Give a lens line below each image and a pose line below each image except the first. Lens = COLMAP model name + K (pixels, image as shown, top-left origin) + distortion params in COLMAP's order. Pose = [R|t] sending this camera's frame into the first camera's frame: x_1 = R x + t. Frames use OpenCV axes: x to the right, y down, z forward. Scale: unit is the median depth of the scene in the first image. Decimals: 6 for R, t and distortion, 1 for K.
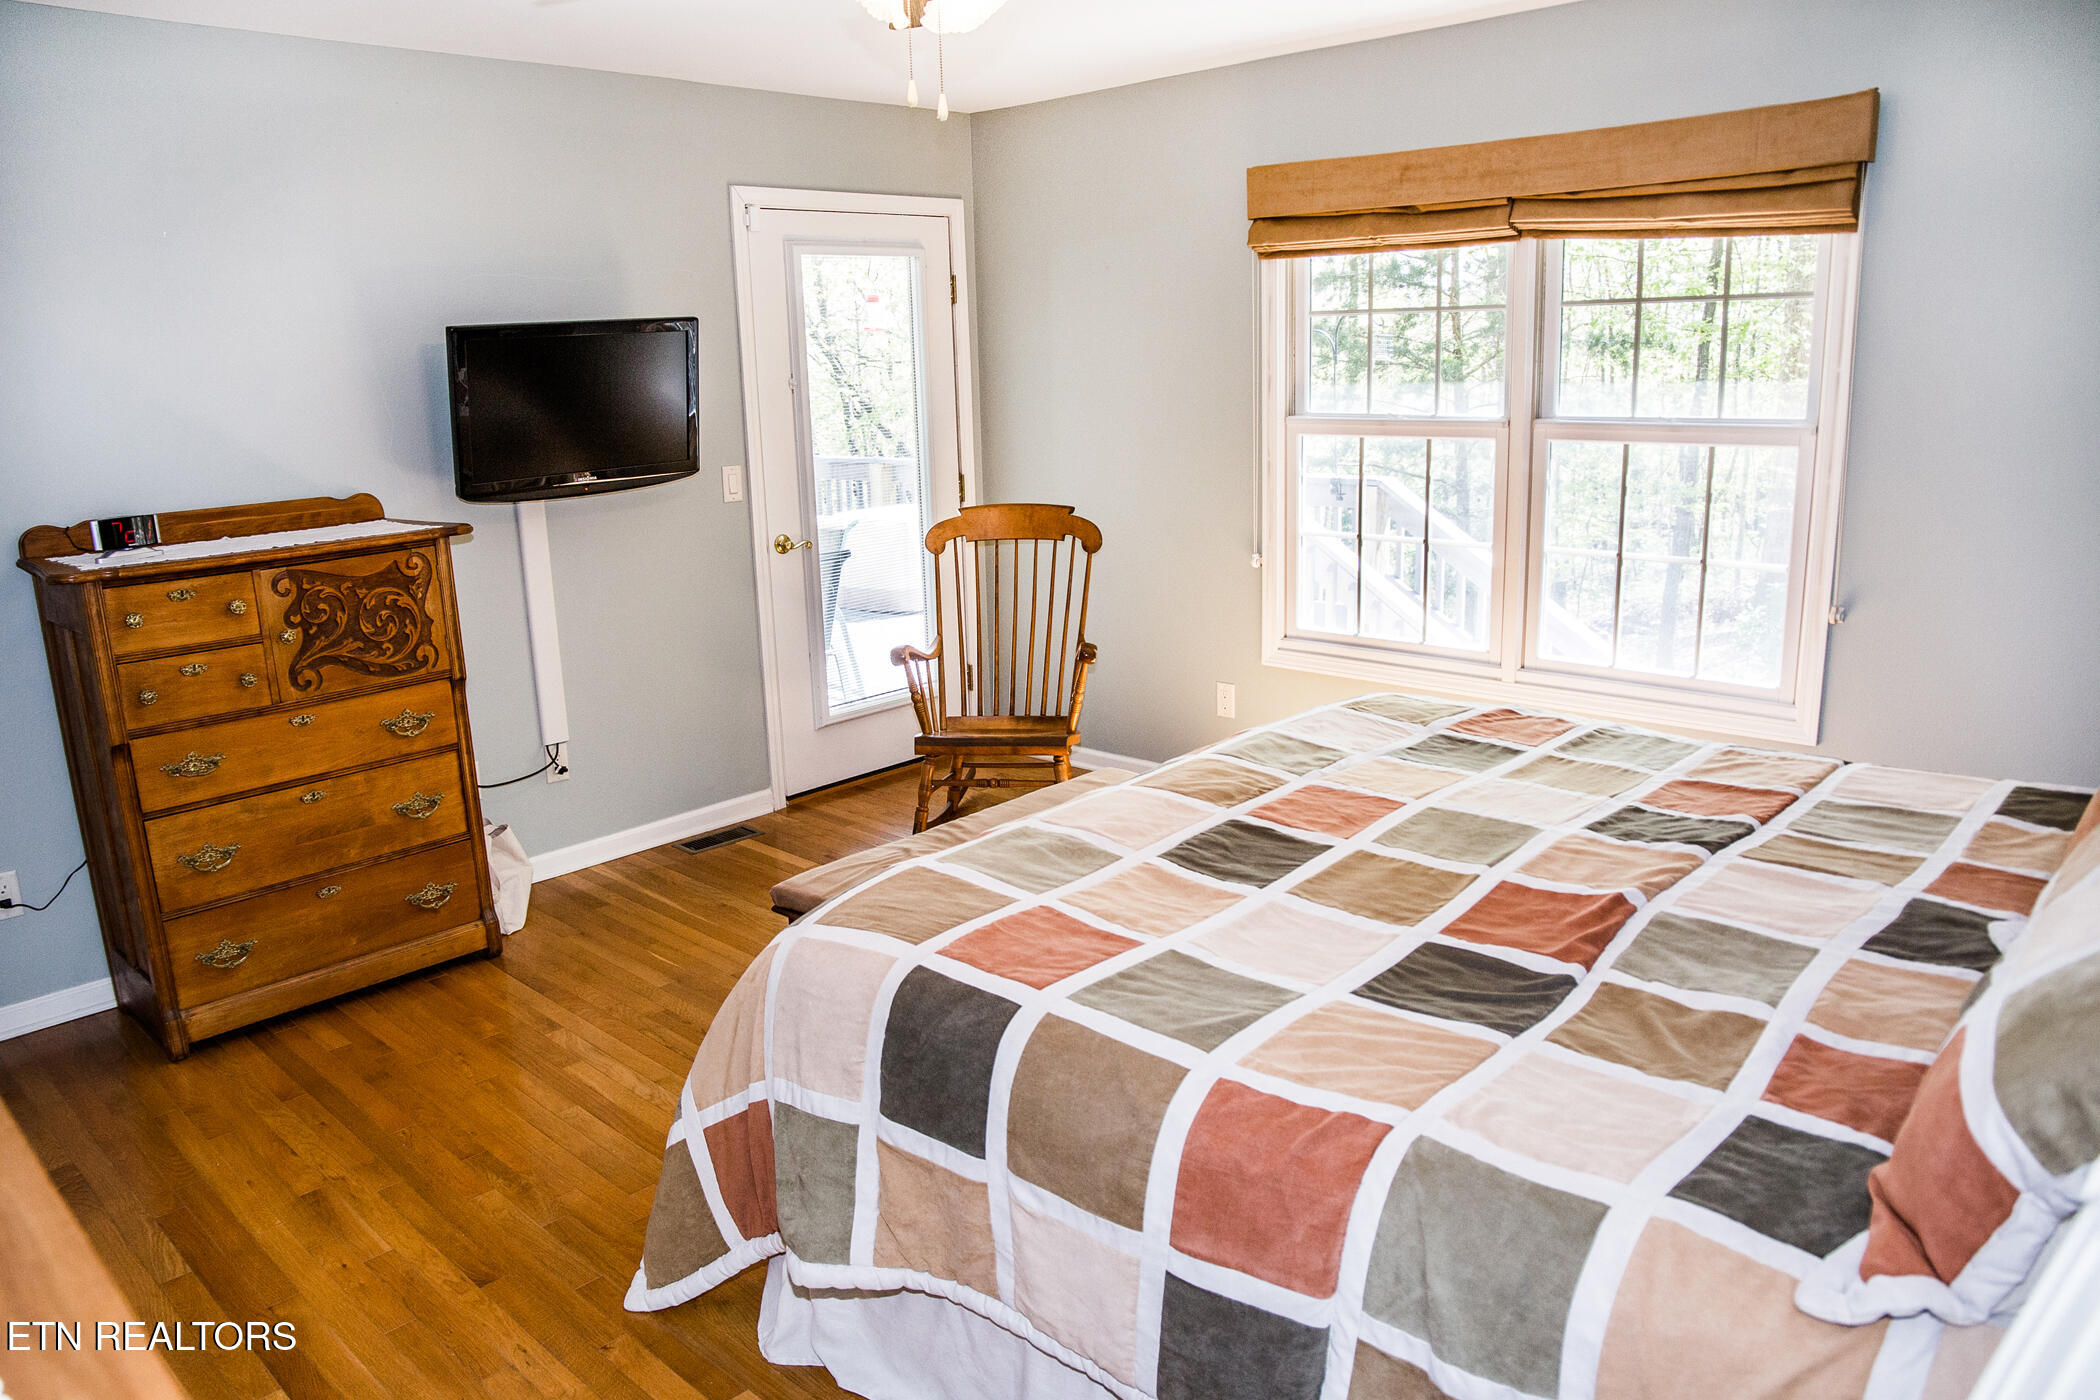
lens RADIAL K [[1450.7, 0, 998.7], [0, 1450.7, 697.4], [0, 0, 1]] dist [-0.110138, 0.079733]
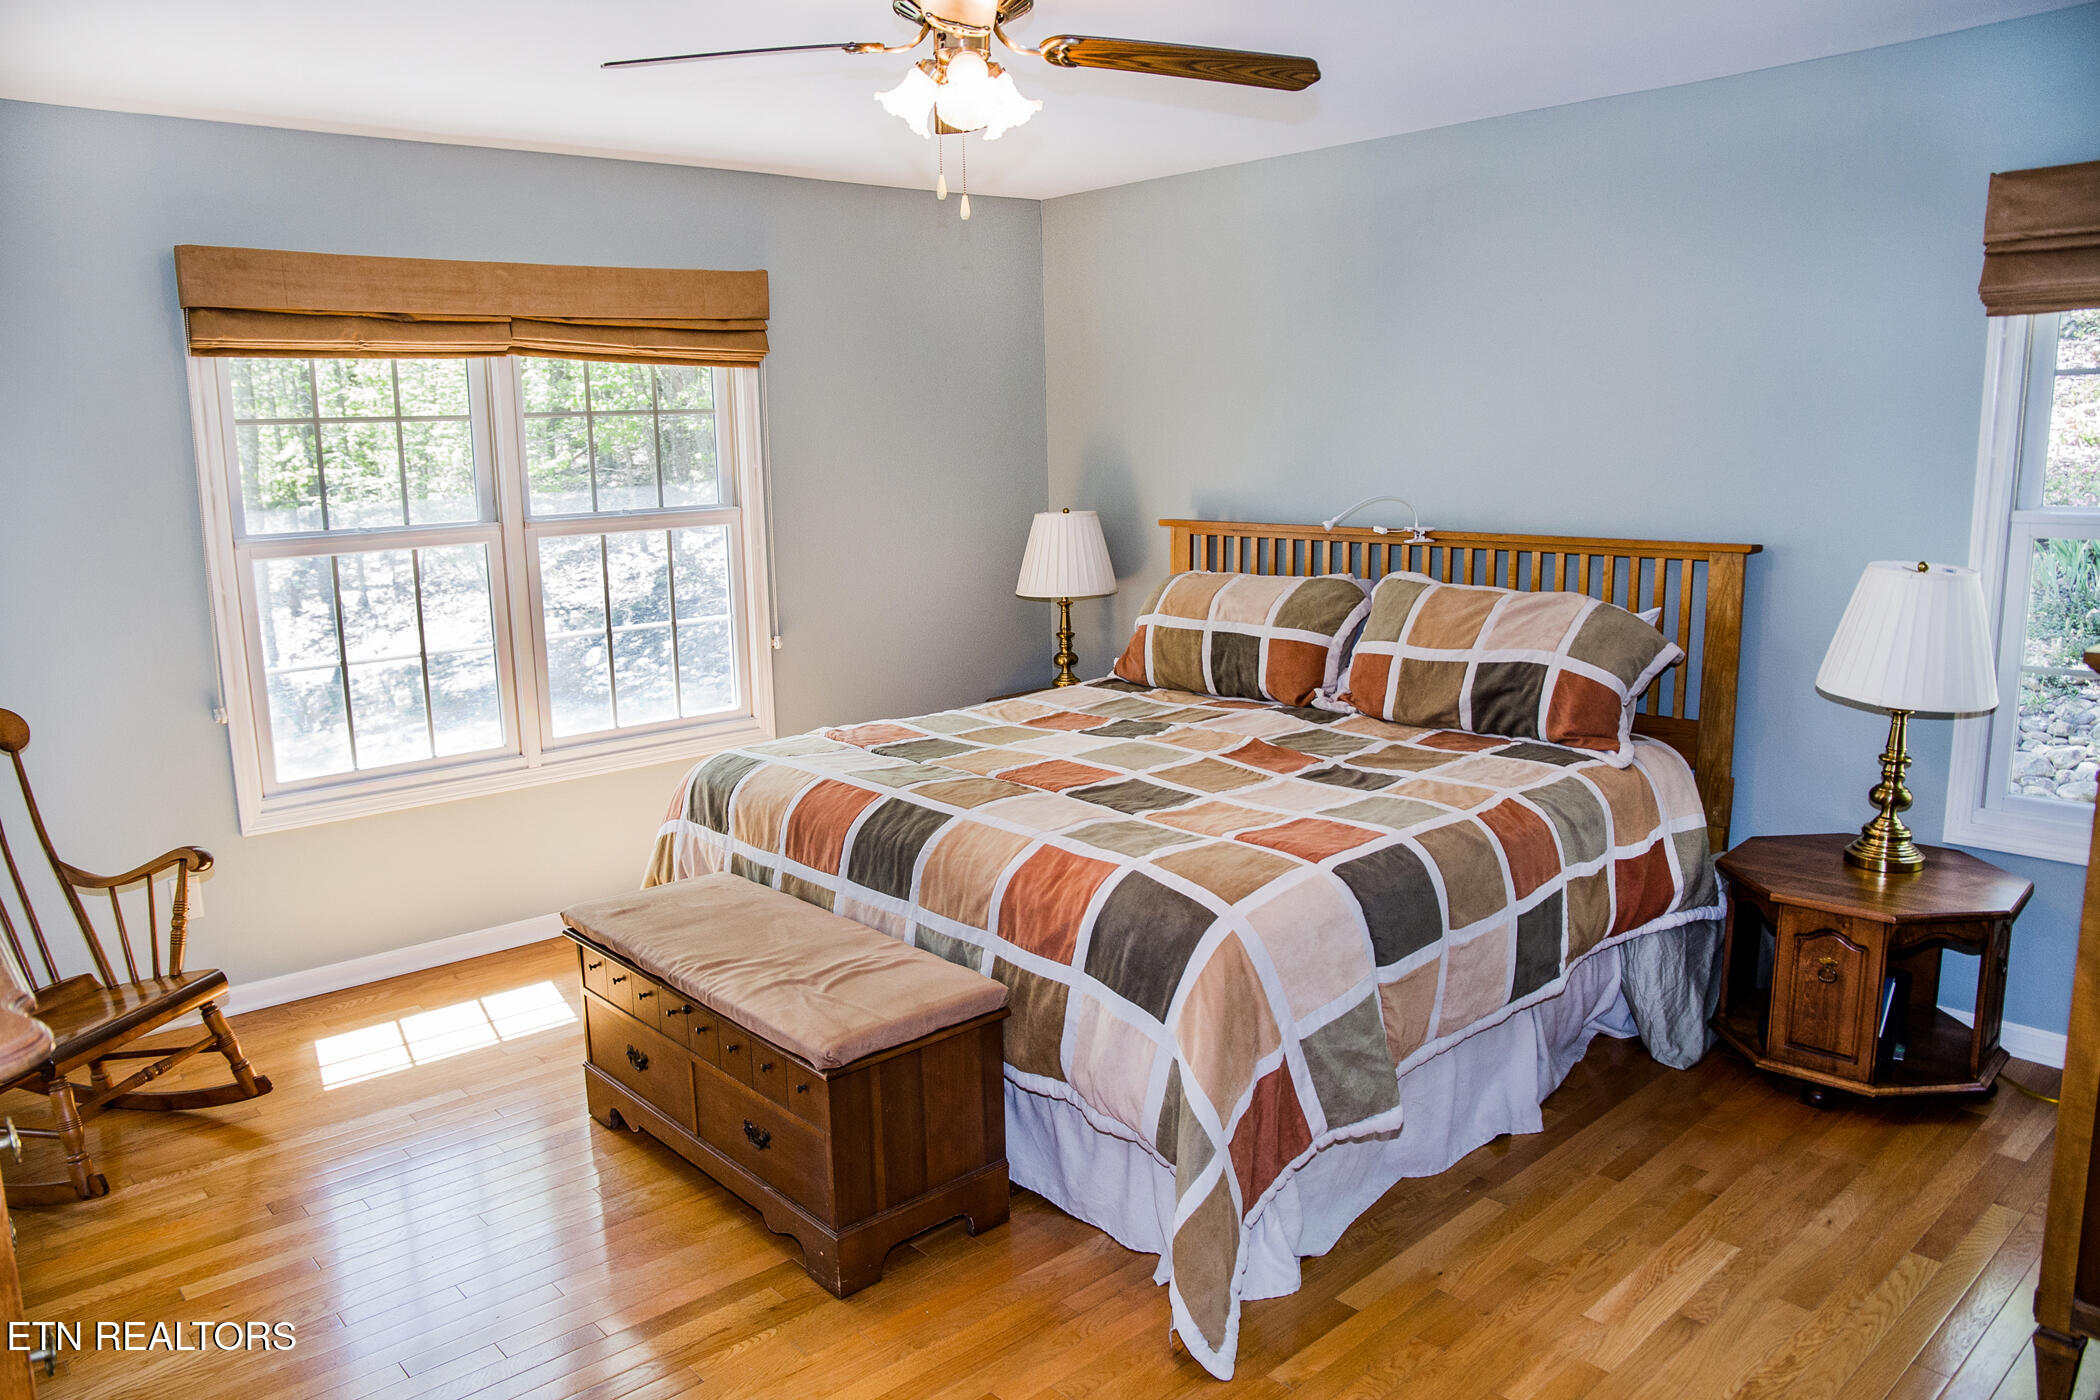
lens RADIAL K [[1450.7, 0, 998.7], [0, 1450.7, 697.4], [0, 0, 1]] dist [-0.110138, 0.079733]
pose [[0.081981, -0.143783, 0.986208, -0.740962], [0.254795, 0.959678, 0.118735, -0.110781], [-0.963514, 0.241547, 0.115311, 0.601005]]
